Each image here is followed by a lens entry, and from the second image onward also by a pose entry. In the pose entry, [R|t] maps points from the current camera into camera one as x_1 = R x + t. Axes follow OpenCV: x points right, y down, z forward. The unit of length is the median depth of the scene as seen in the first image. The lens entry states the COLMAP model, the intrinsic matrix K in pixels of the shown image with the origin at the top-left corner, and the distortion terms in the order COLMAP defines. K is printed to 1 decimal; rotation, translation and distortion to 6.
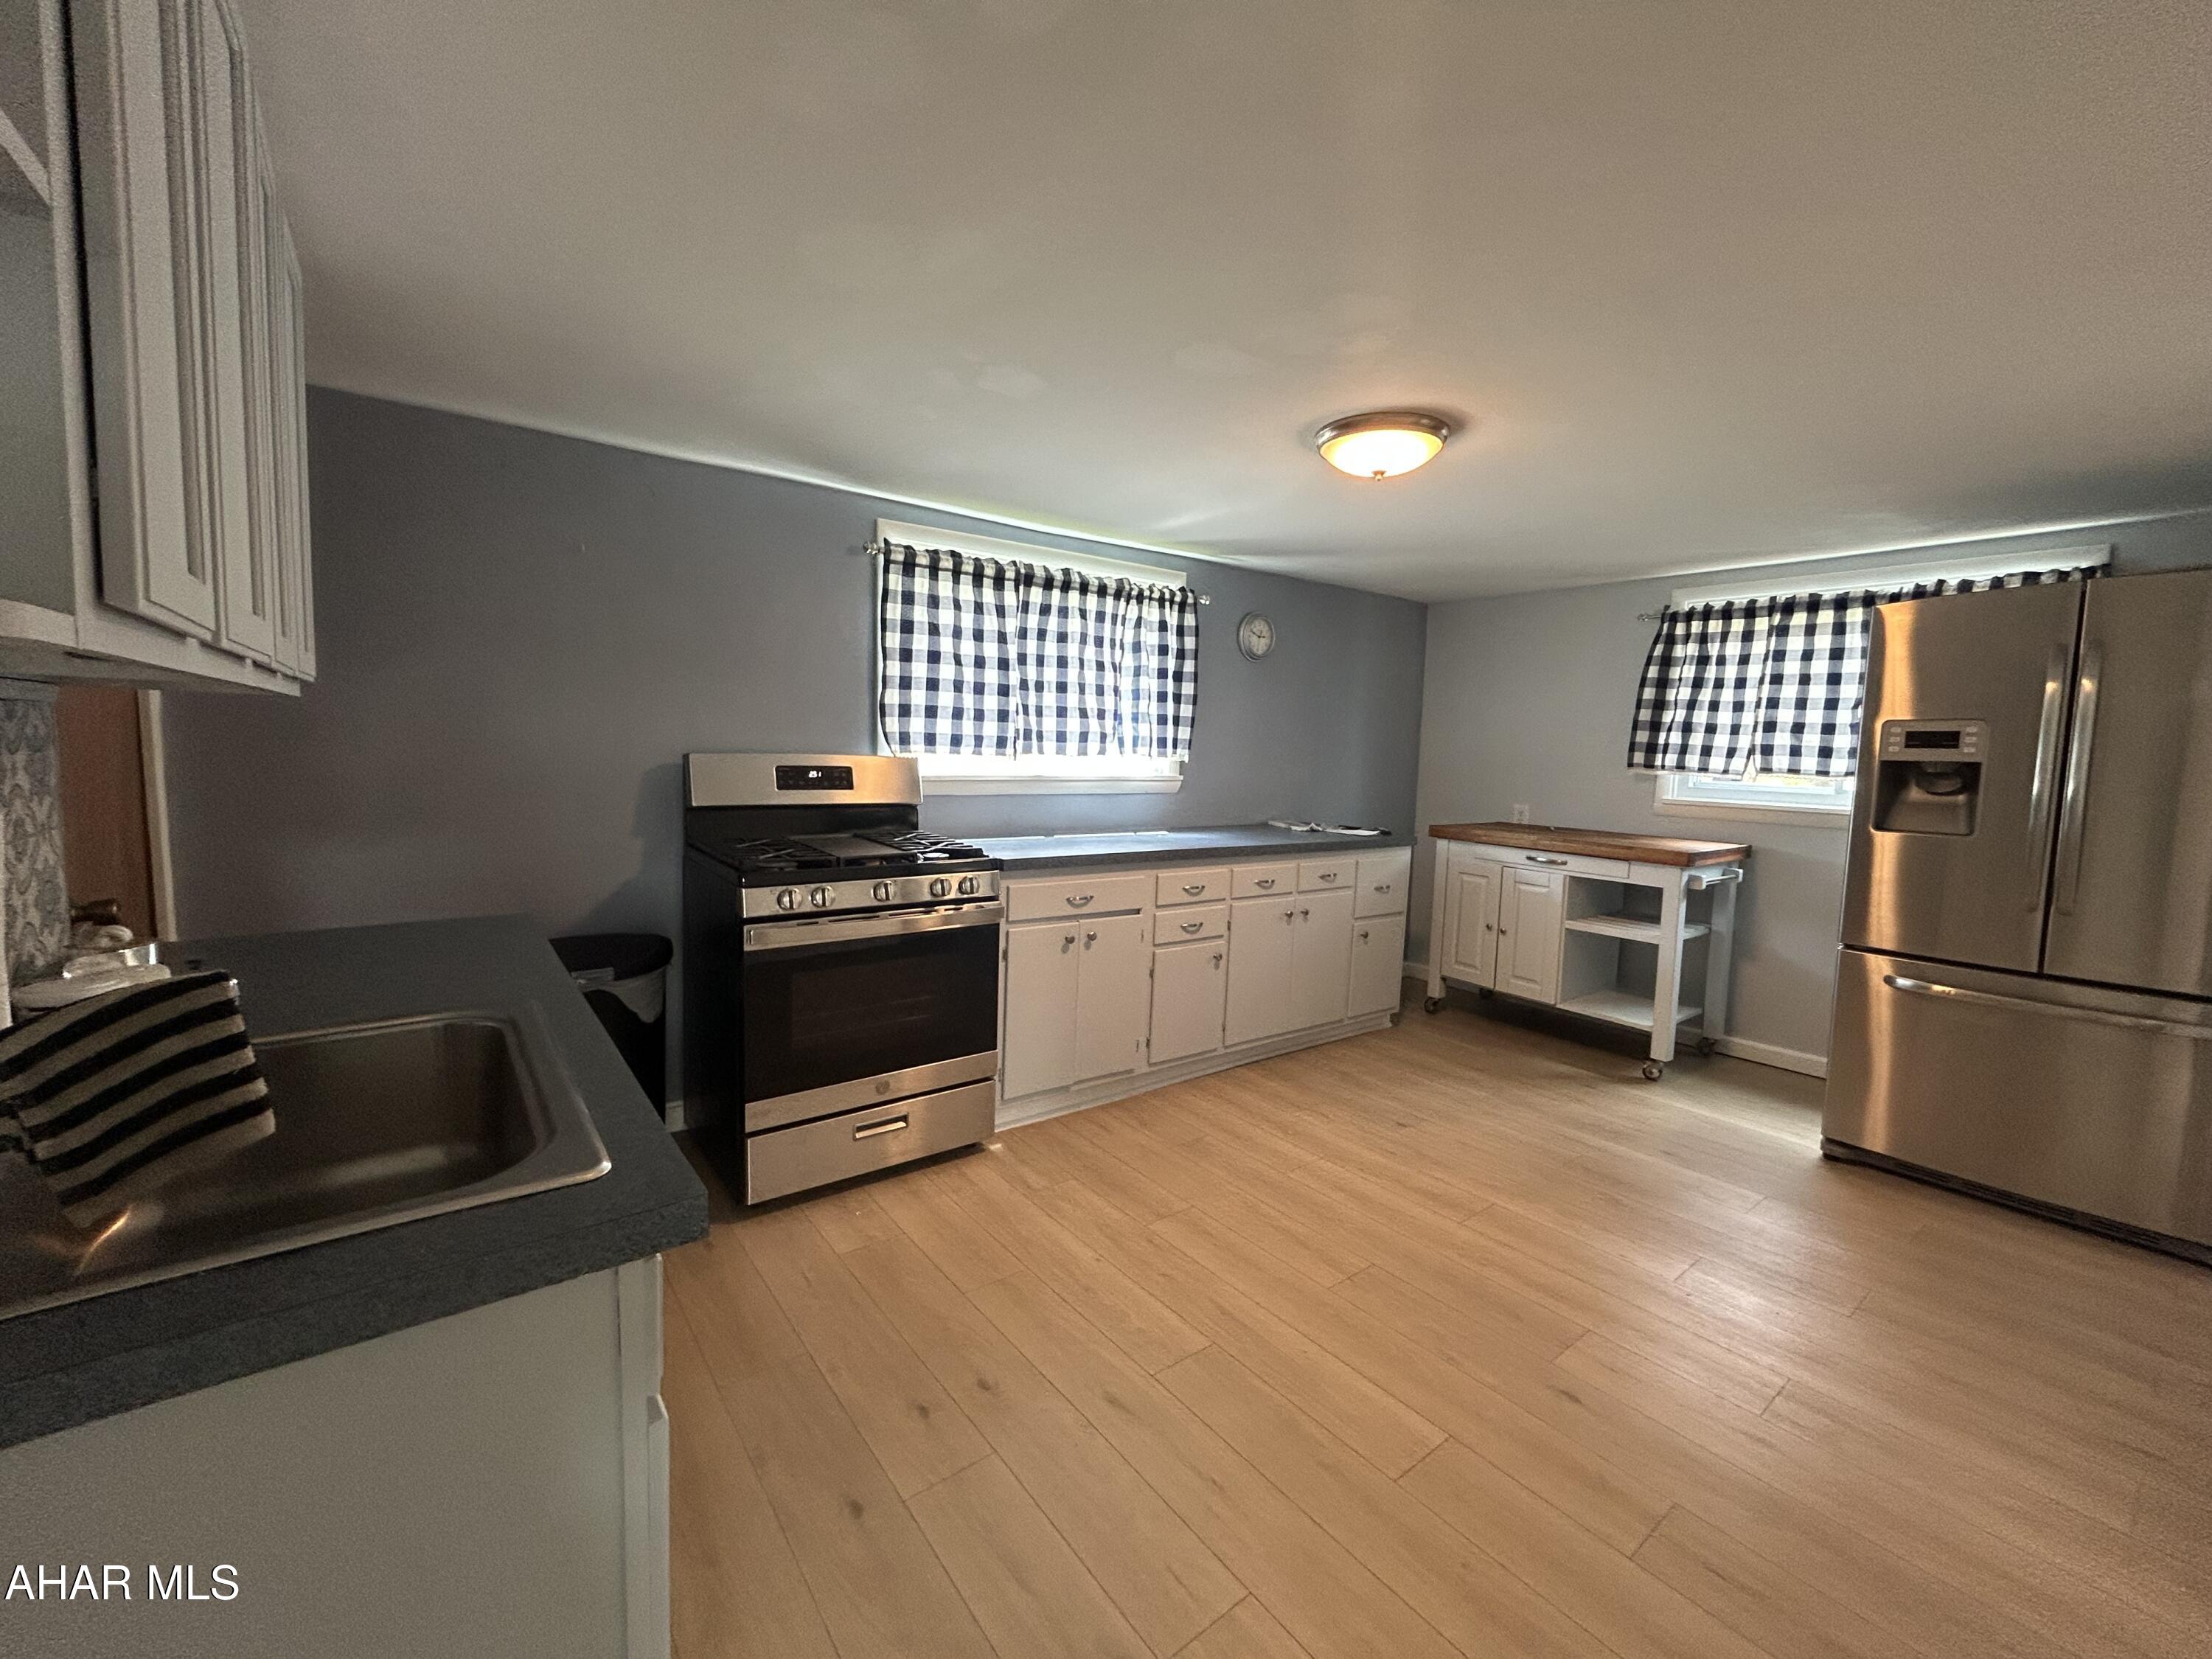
lens RADIAL K [[897.1, 0, 1105.5], [0, 897.1, 830.6], [0, 0, 1]] dist [-0.002073, 0.000881]
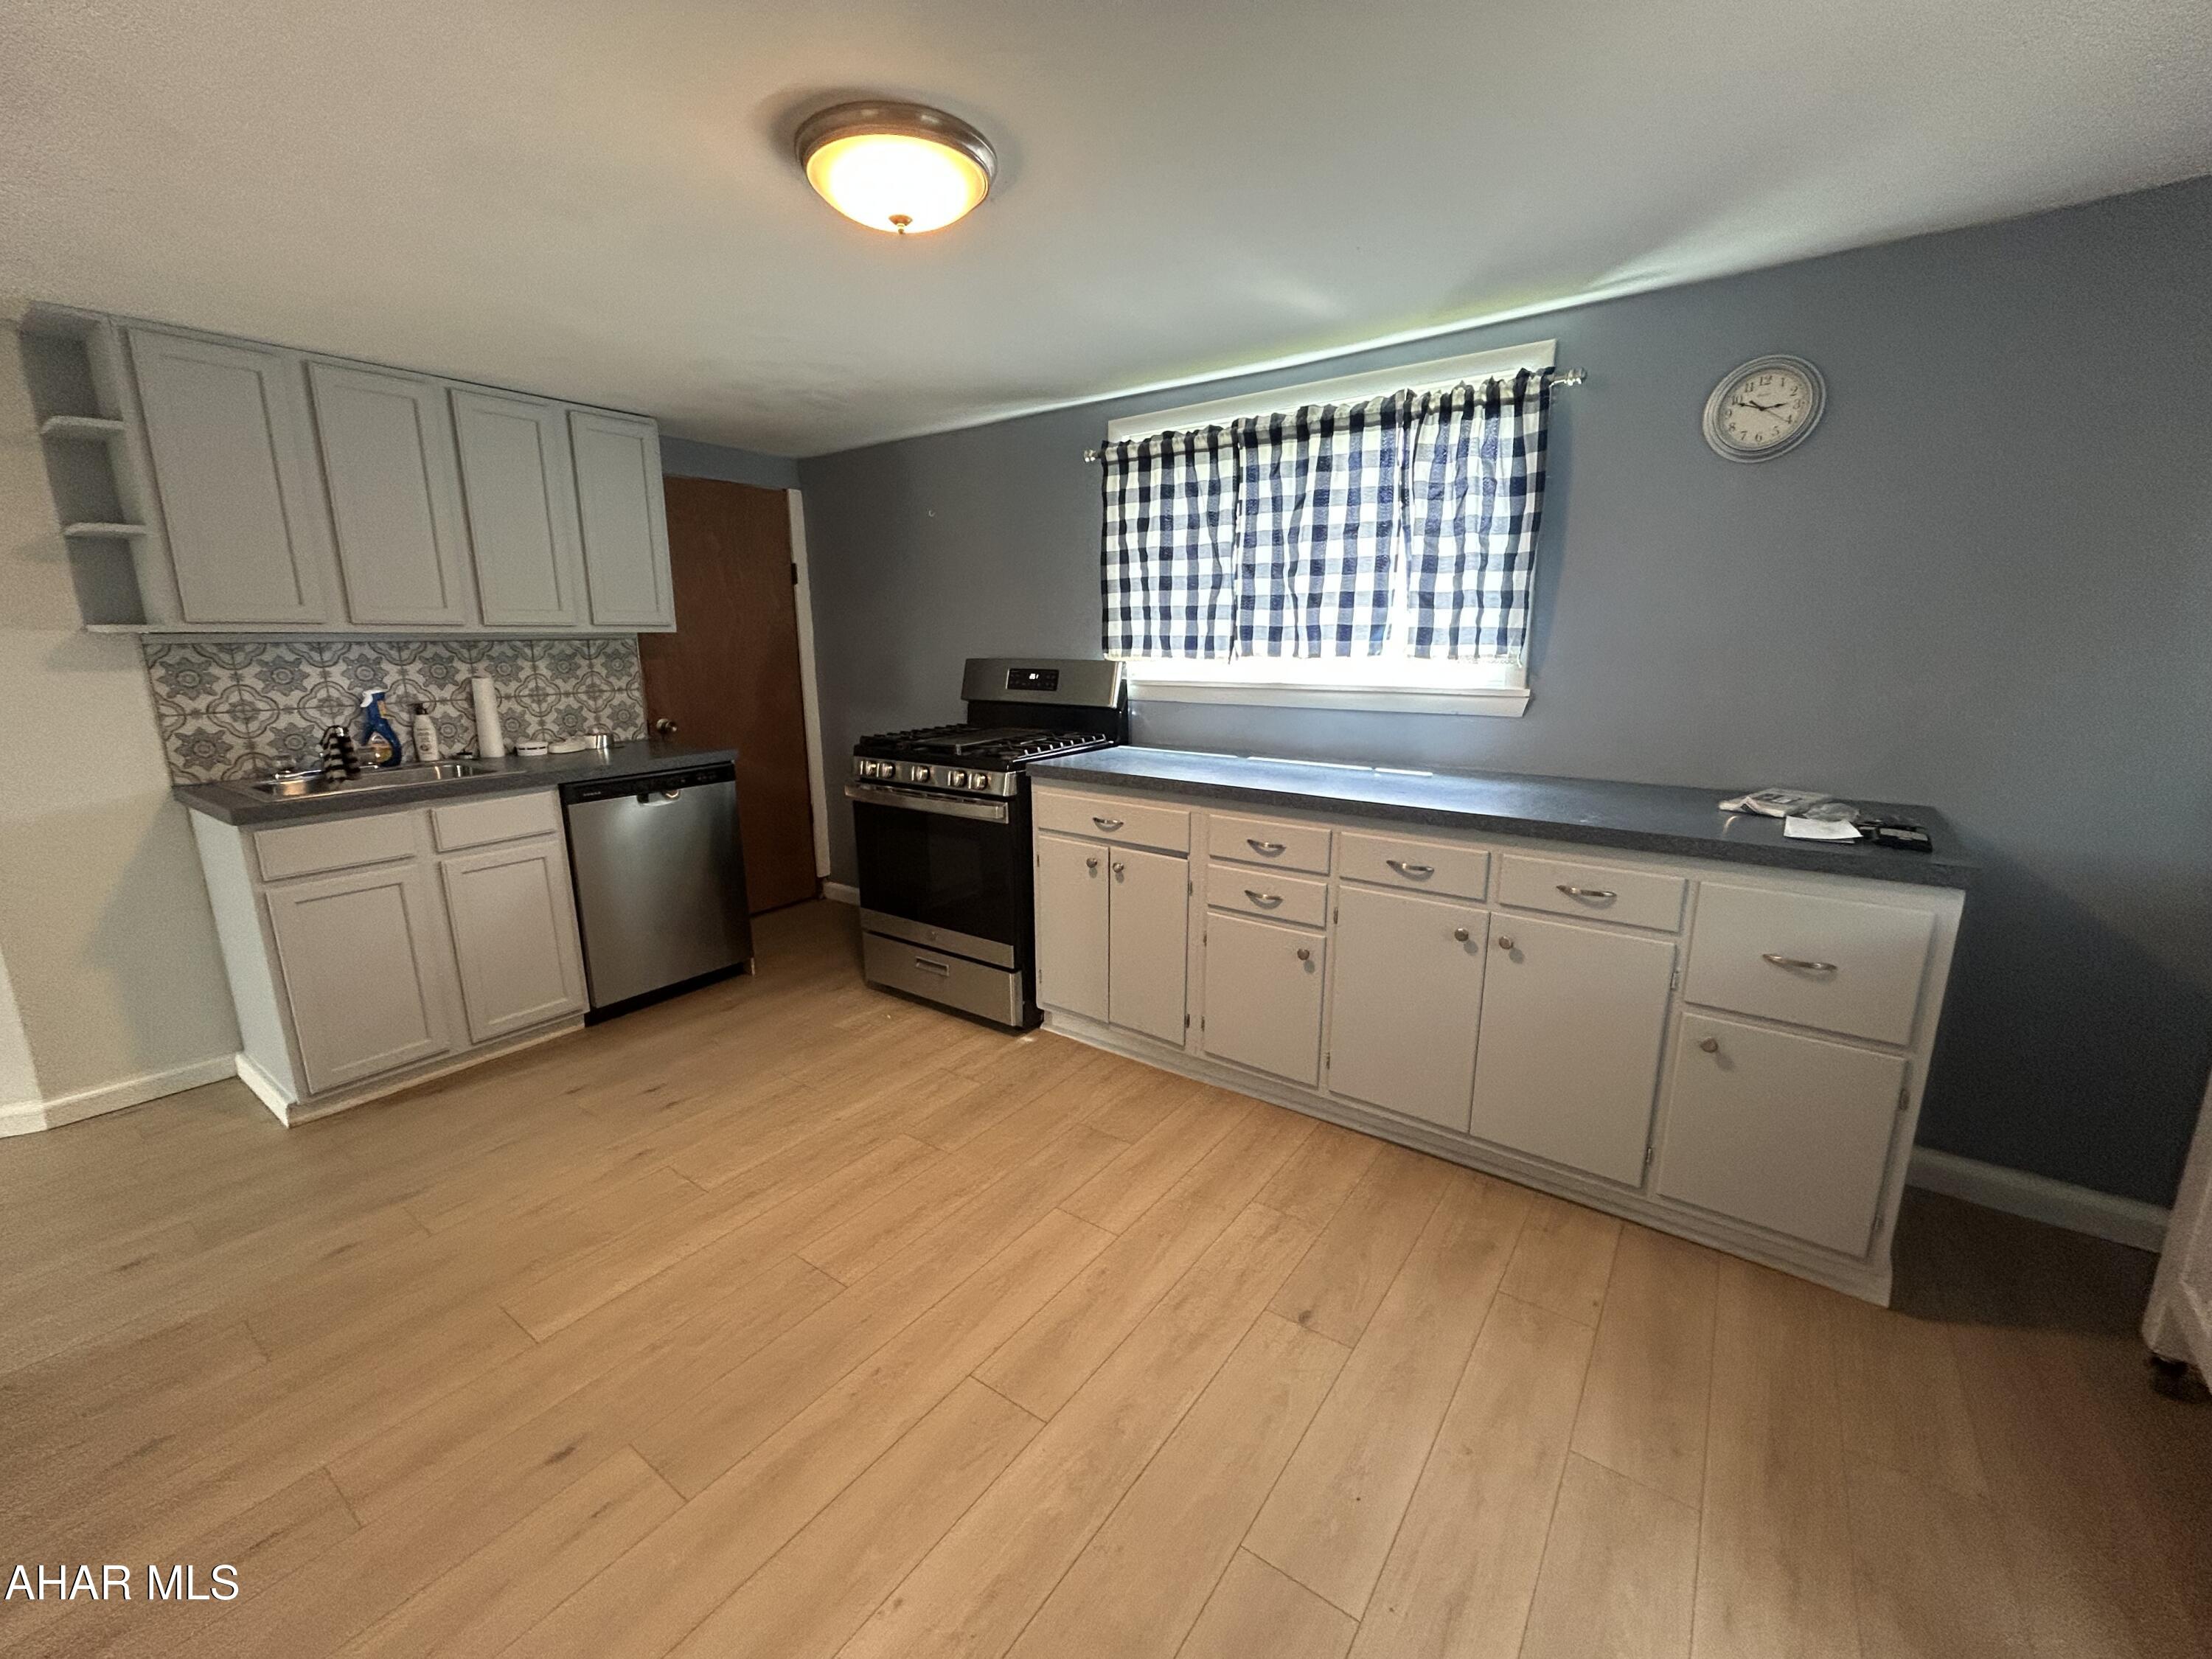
lens RADIAL K [[897.1, 0, 1102.1], [0, 897.1, 829.3], [0, 0, 1]] dist [-0.002073, 0.000881]
pose [[0.285904, 0.170589, -0.942952, 0.743009], [-0.078947, 0.984875, 0.154236, -0.048301], [0.955001, 0.030347, 0.295047, 0.678387]]
